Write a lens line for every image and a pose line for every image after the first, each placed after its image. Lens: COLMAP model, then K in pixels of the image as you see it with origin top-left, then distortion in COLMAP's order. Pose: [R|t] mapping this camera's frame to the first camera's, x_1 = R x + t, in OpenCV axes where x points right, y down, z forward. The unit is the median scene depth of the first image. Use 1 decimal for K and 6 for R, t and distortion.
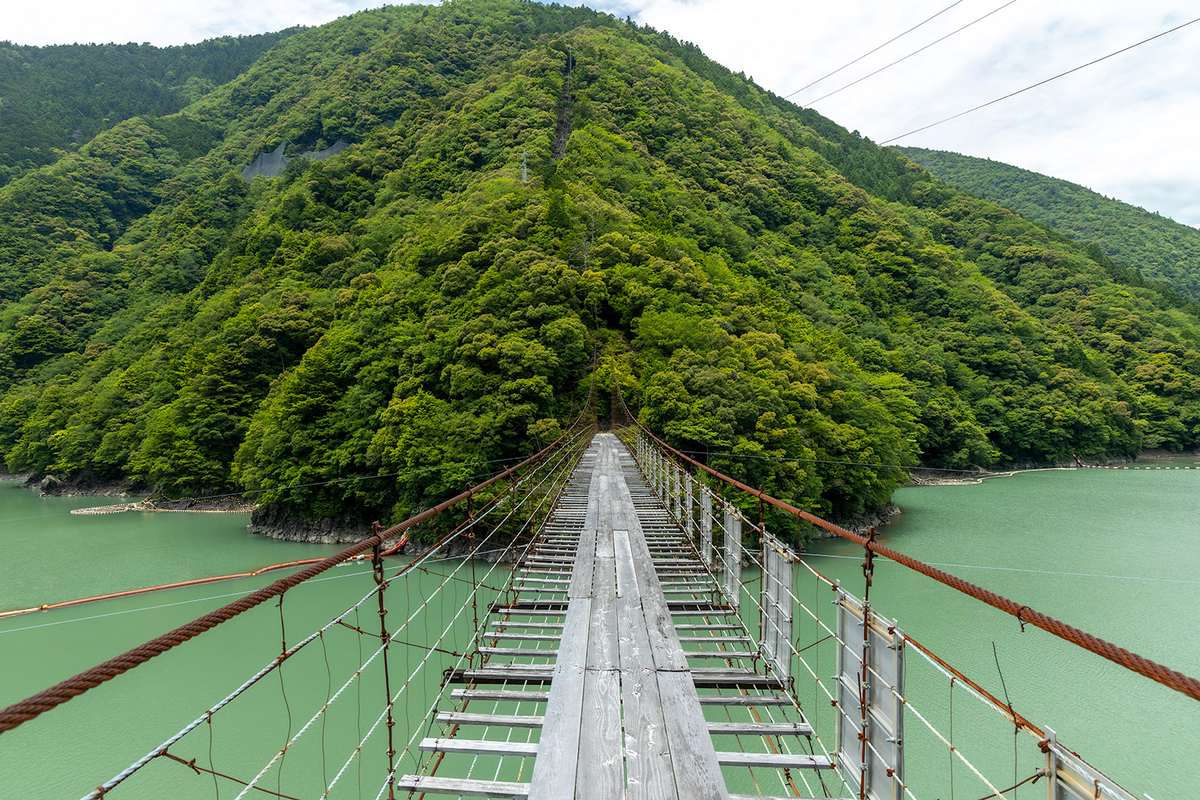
lens RADIAL K [[491.8, 0, 600.0], [0, 491.8, 400.0], [0, 0, 1]] dist [-0.039821, 0.000003]
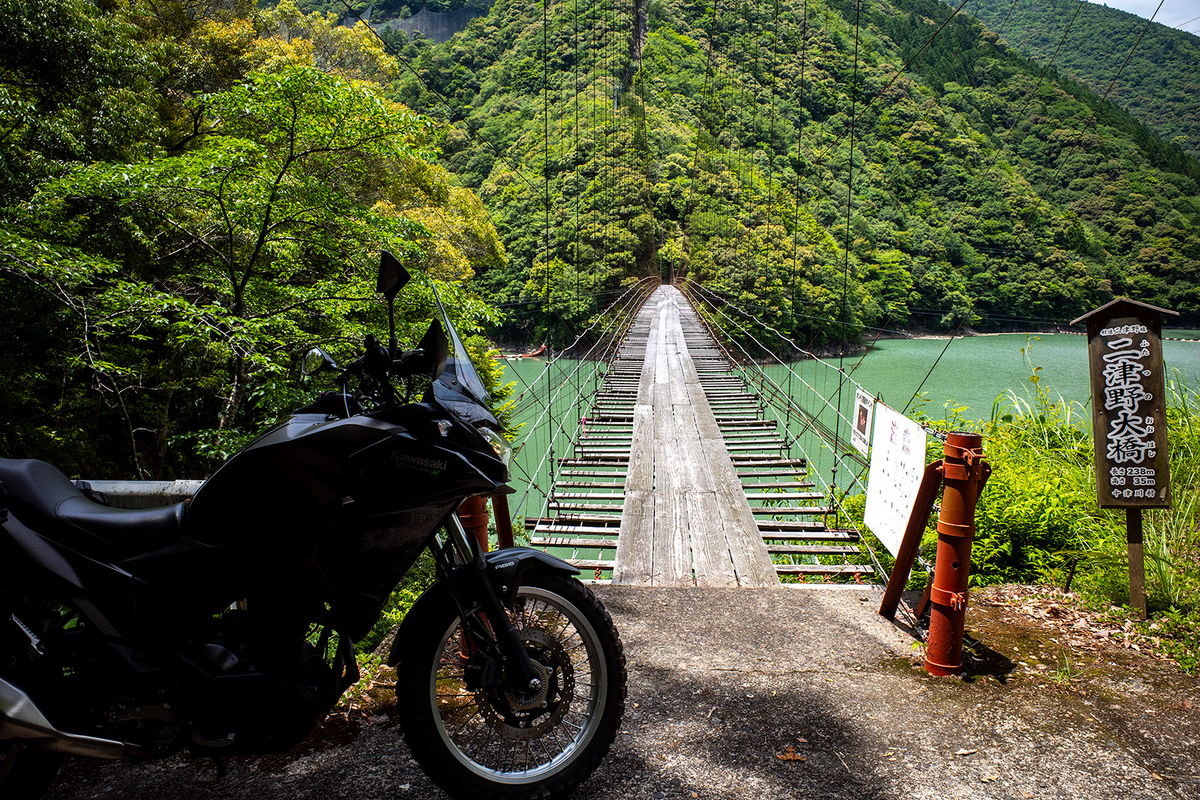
lens RADIAL K [[965.6, 0, 600.0], [0, 965.6, 400.0], [0, 0, 1]] dist [-0.053346, 0.071972]
pose [[0.997822, 0.035606, -0.055537, -0.011675], [-0.026832, 0.988105, 0.151422, -0.026759], [0.060268, -0.149602, 0.986908, -1.450017]]
